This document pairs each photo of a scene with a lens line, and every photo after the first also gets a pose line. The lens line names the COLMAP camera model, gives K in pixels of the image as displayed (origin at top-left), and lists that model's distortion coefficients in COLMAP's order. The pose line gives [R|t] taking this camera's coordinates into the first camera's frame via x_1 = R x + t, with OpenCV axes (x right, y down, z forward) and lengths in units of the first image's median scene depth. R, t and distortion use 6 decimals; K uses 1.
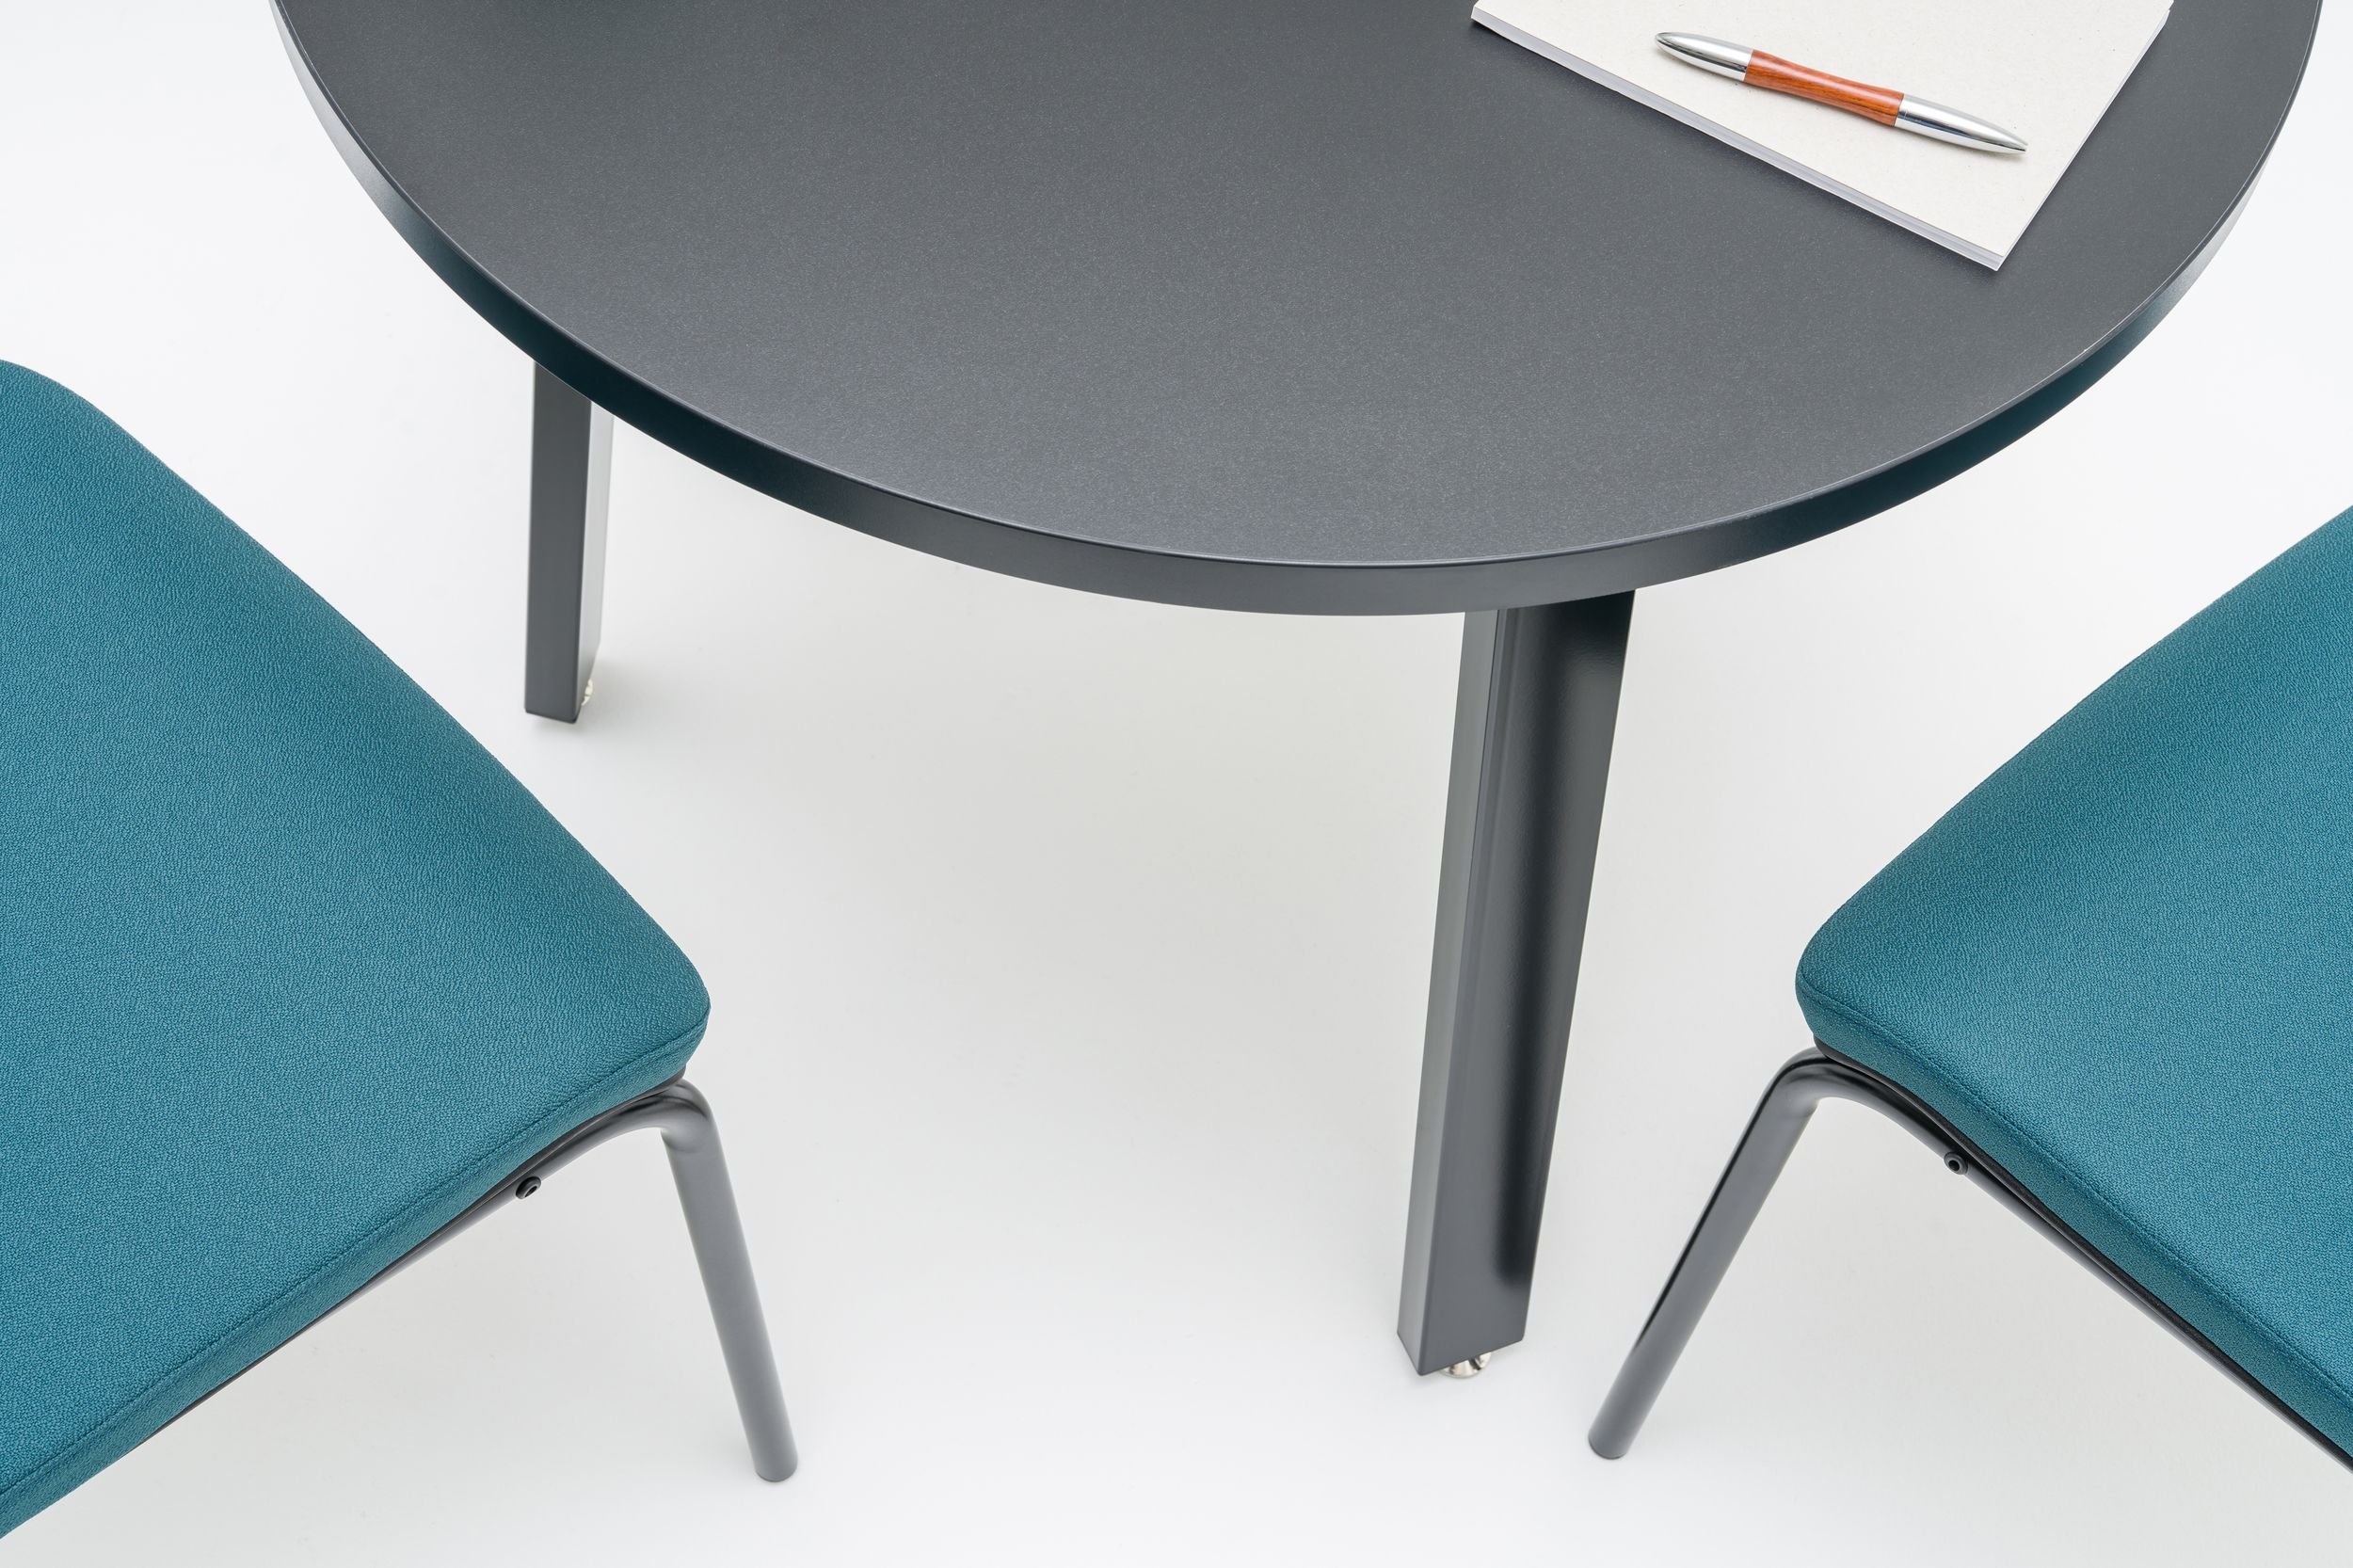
lens RADIAL K [[3455.7, 0, 1176.5], [0, 3455.7, 784.0], [0, 0, 1]] dist [0.033764, 0.022549]
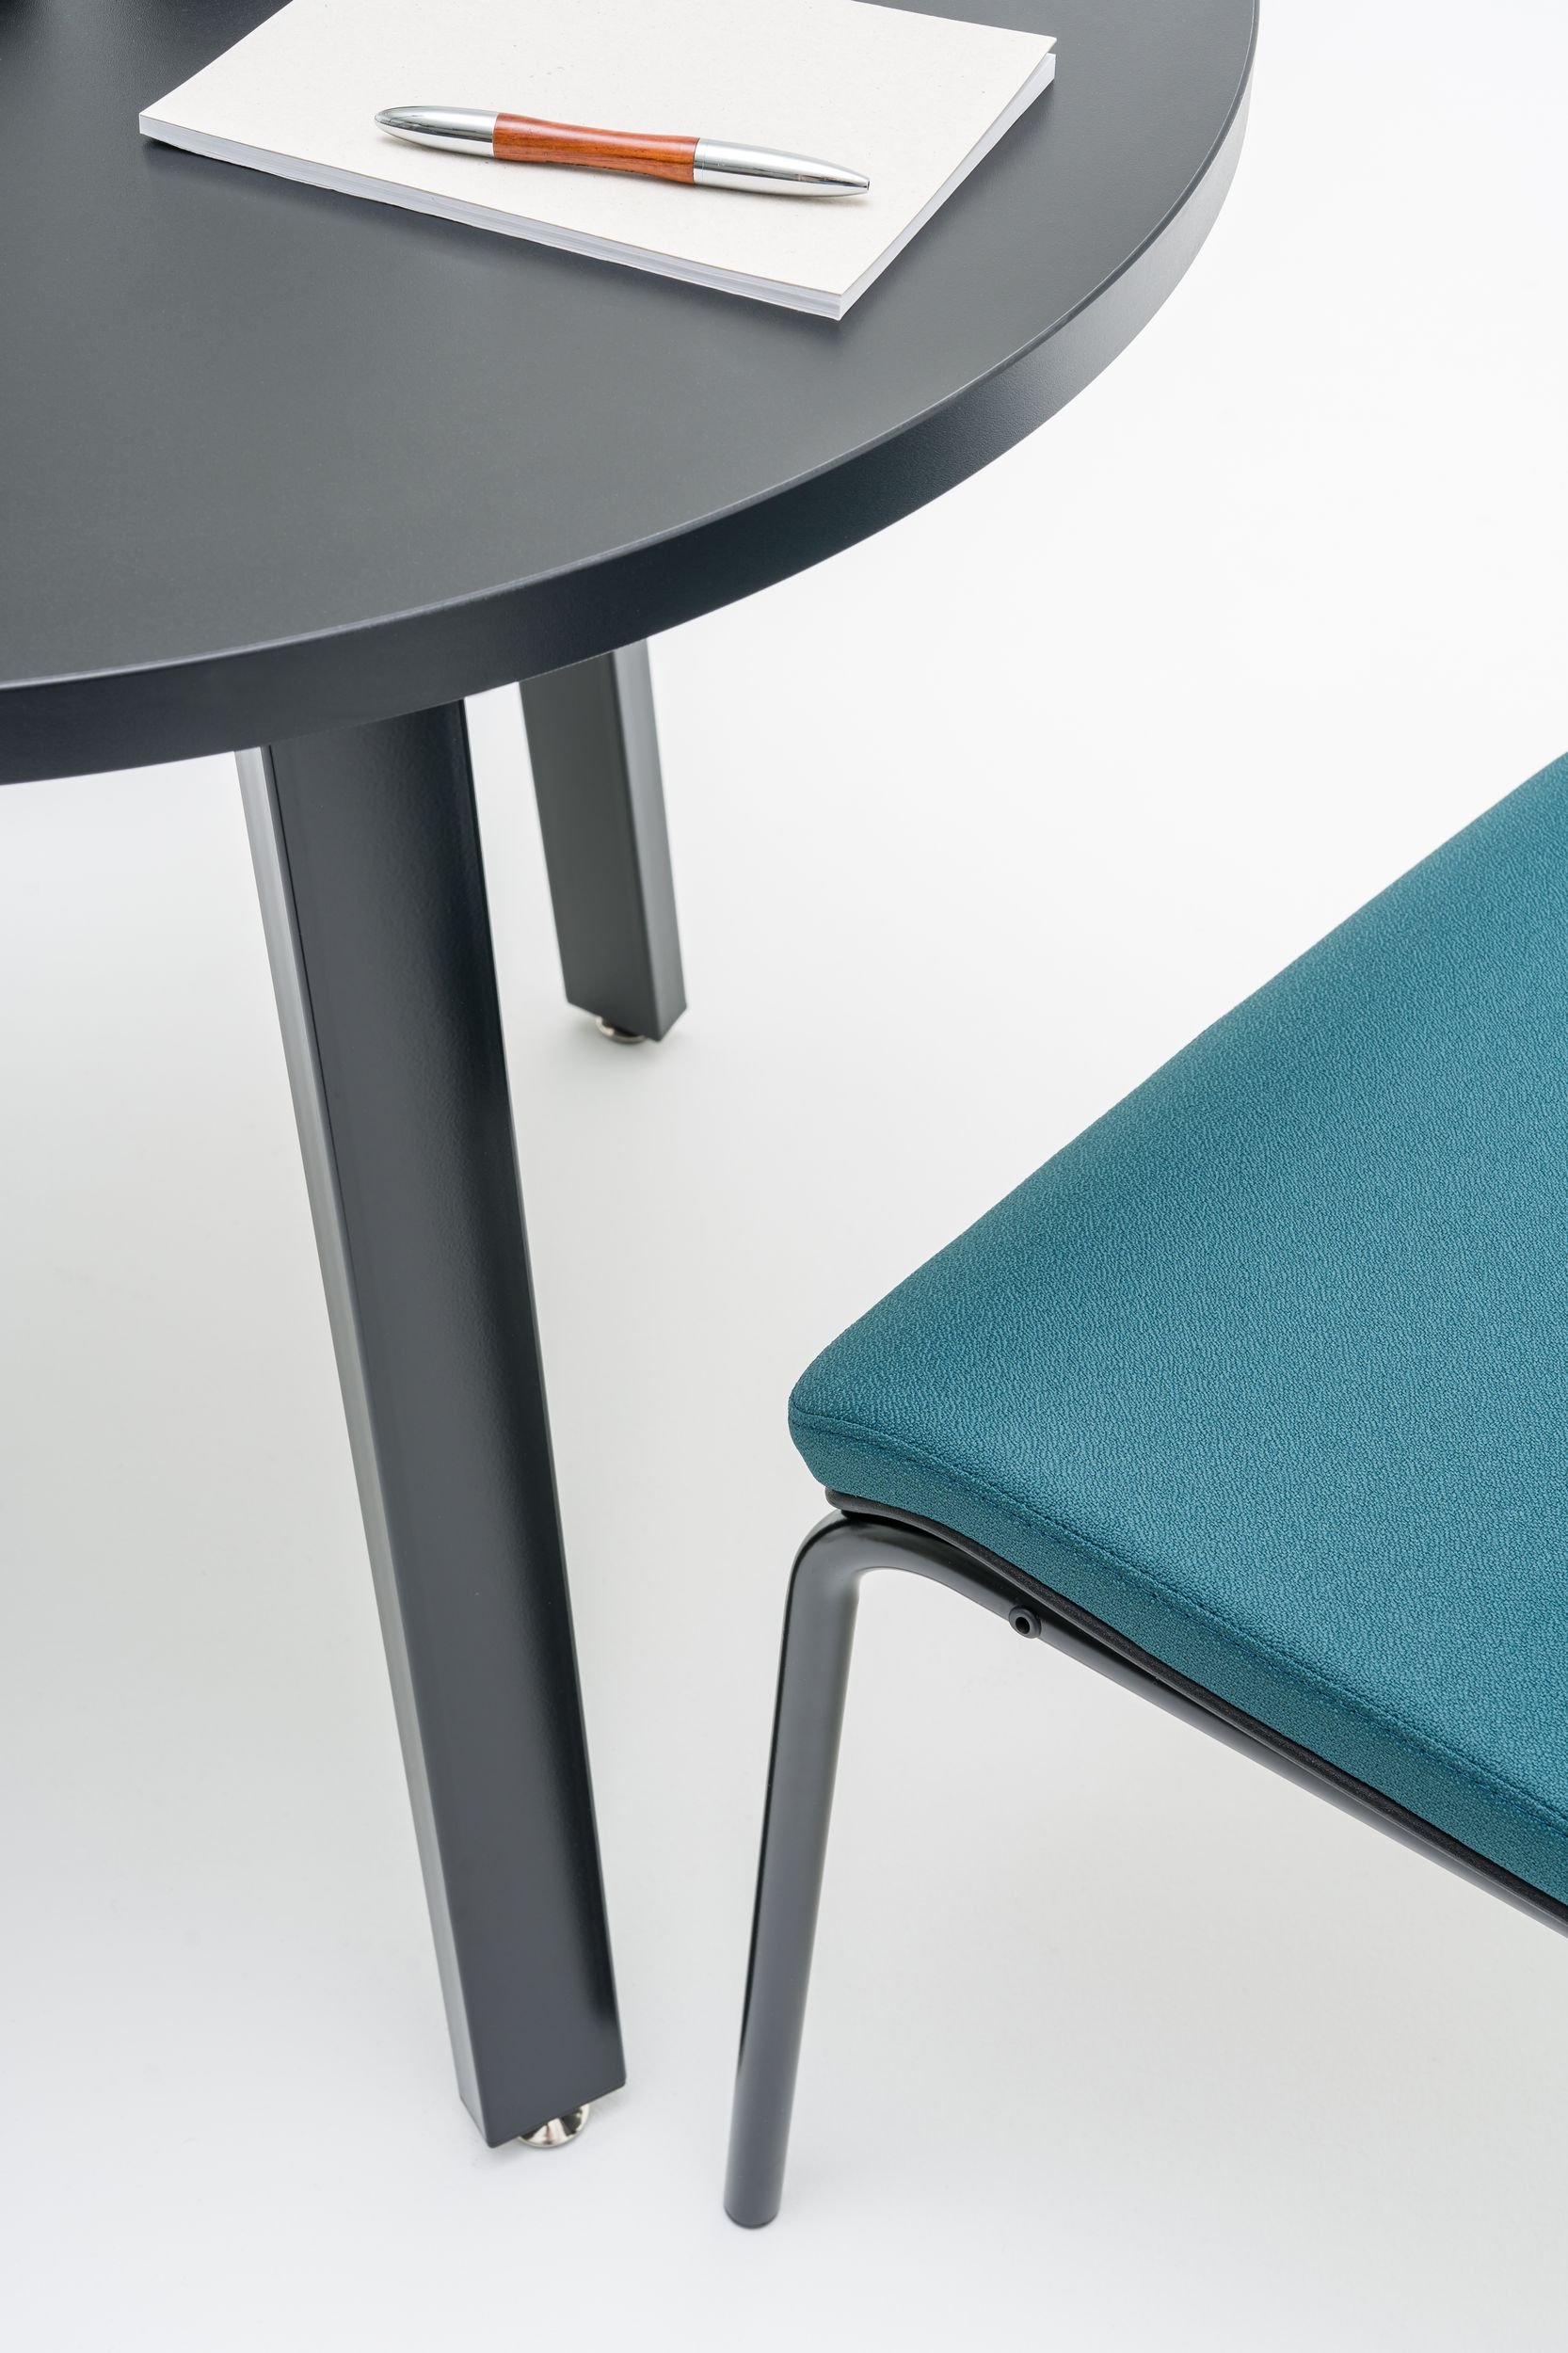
lens RADIAL K [[3455.7, 0, 726.7], [0, 3455.7, 1185.2], [0, 0, 1]] dist [0.033764, 0.022549]
pose [[0.991948, -0.115632, 0.051654, 0.143103], [0.123378, 0.974367, -0.188115, 0.155318], [-0.028578, 0.192973, 0.980788, 0.292014]]
